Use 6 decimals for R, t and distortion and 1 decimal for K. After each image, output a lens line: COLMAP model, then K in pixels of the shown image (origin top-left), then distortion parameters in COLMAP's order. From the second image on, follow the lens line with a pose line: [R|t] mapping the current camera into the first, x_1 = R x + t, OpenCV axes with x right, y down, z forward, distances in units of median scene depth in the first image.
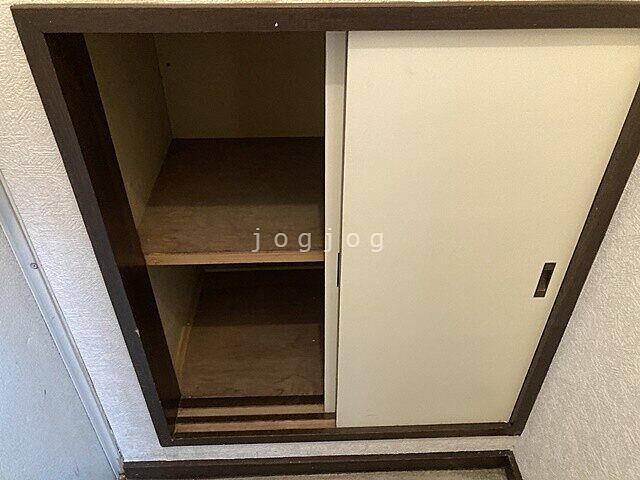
lens RADIAL K [[534.1, 0, 320.0], [0, 534.1, 240.0], [0, 0, 1]] dist [0.031159, -0.005077]
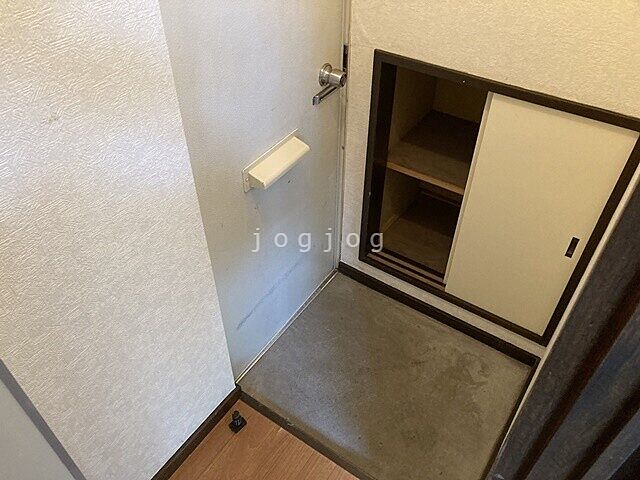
lens RADIAL K [[523.2, 0, 320.0], [0, 523.2, 240.0], [0, 0, 1]] dist [0.253279, -0.000523]
pose [[0.794385, 0.417015, -0.441646, 0.487915], [-0.381108, 0.908353, 0.172199, 0.049862], [0.472980, 0.031522, 0.880509, -0.901733]]
